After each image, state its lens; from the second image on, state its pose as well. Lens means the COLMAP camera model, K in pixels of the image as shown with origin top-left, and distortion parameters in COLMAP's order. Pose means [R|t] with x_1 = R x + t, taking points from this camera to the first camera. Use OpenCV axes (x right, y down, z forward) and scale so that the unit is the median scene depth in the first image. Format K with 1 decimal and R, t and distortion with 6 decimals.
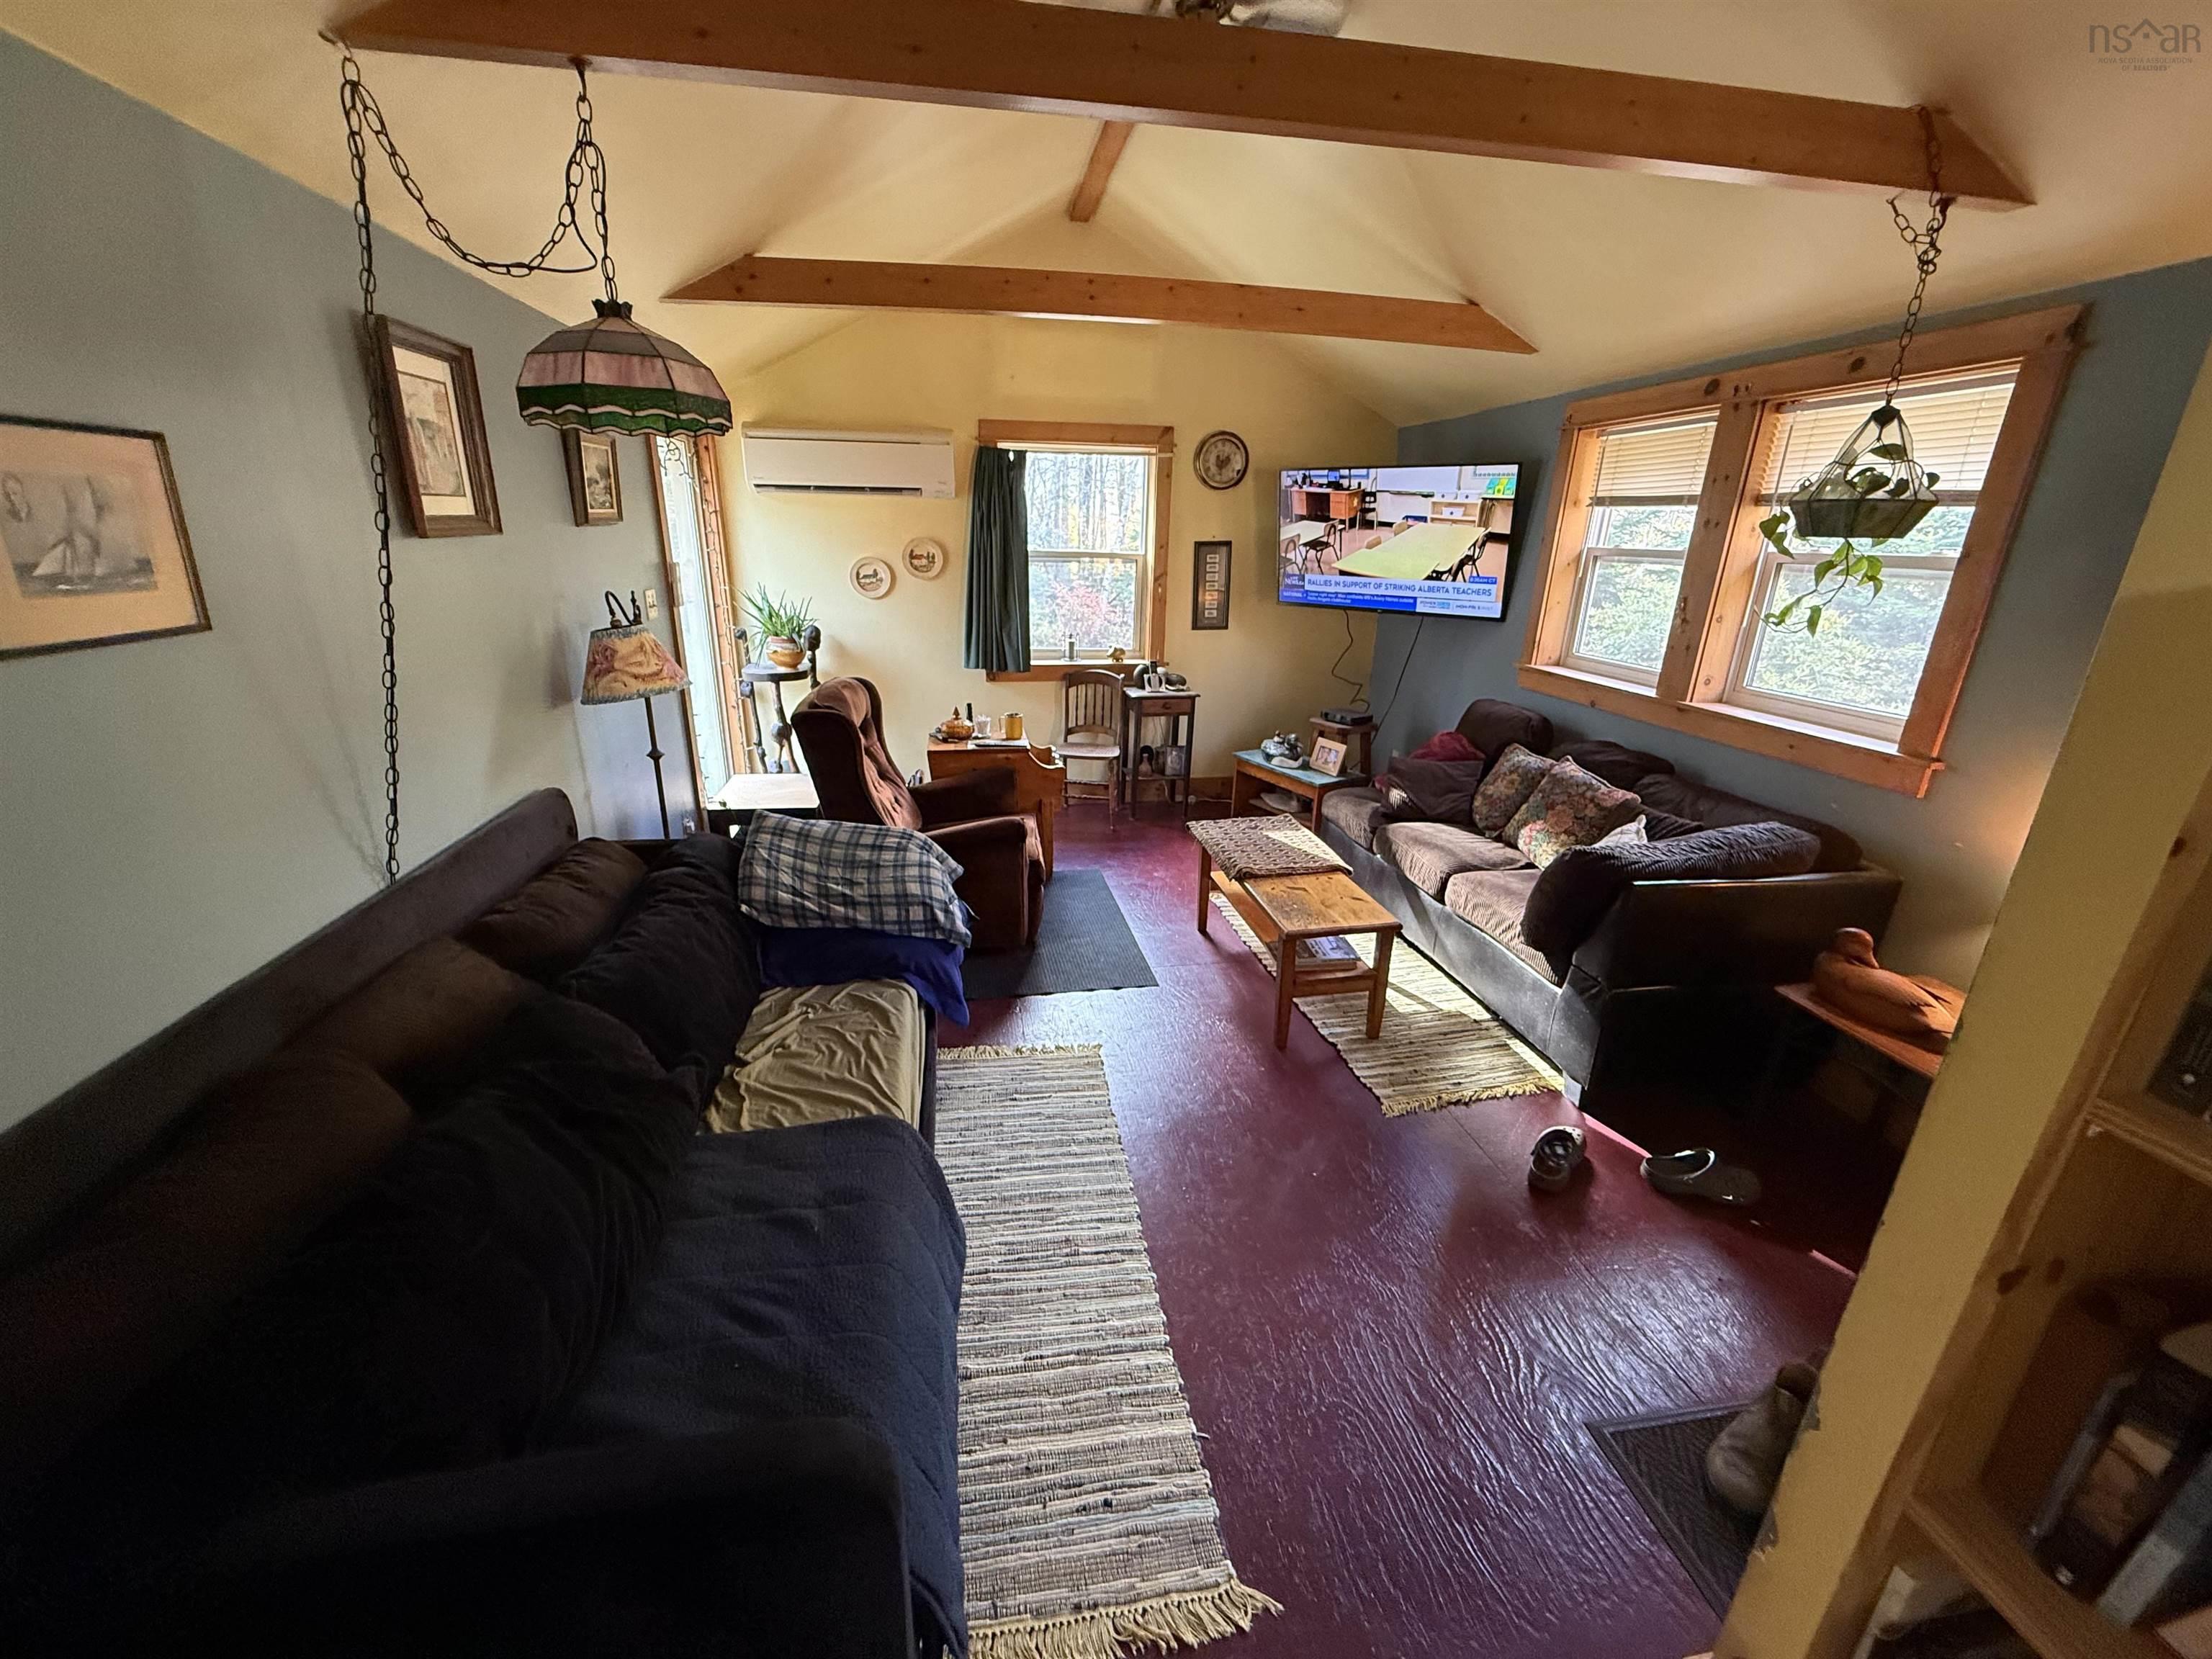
lens RADIAL K [[880.2, 0, 1091.6], [0, 880.2, 829.1], [0, 0, 1]] dist [-0.002676, 0.000534]
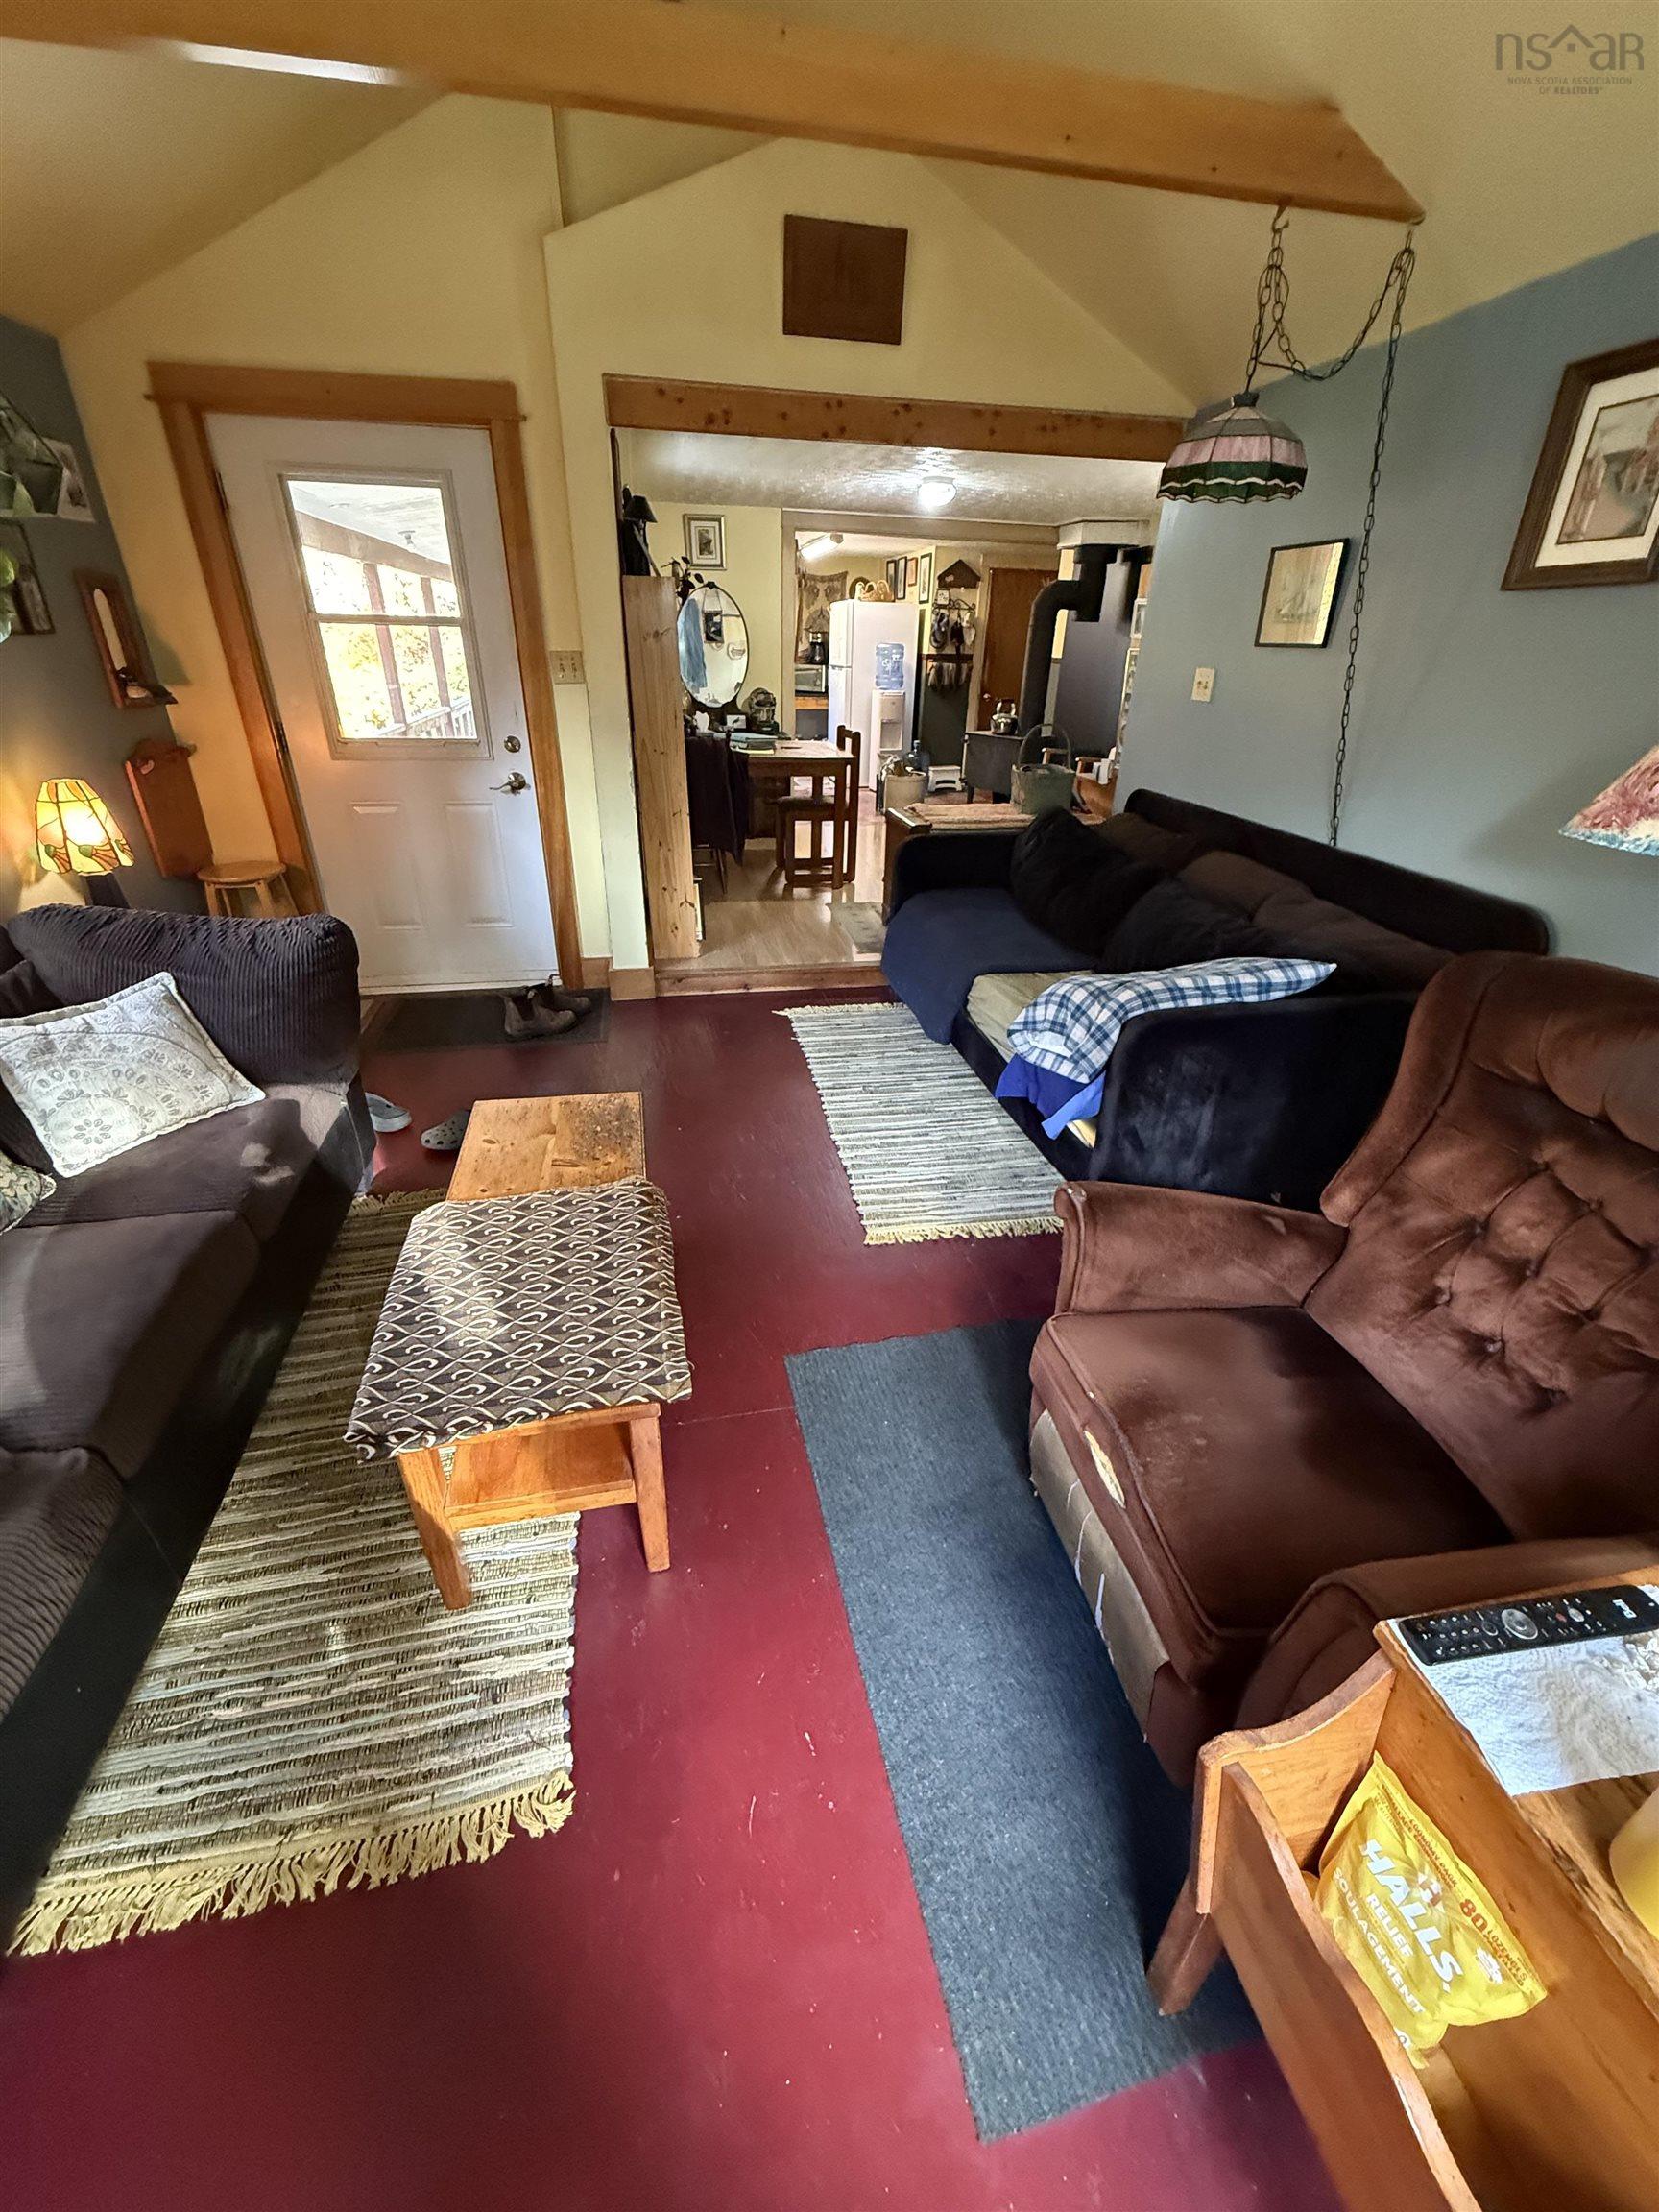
lens RADIAL K [[880.2, 0, 841.2], [0, 880.2, 1101.2], [0, 0, 1]] dist [-0.002676, 0.000534]
pose [[-0.997477, -0.015853, -0.069199, 0.100871], [-0.060655, 0.696802, 0.714694, -0.458418], [0.036888, 0.717088, -0.696005, 1.652383]]
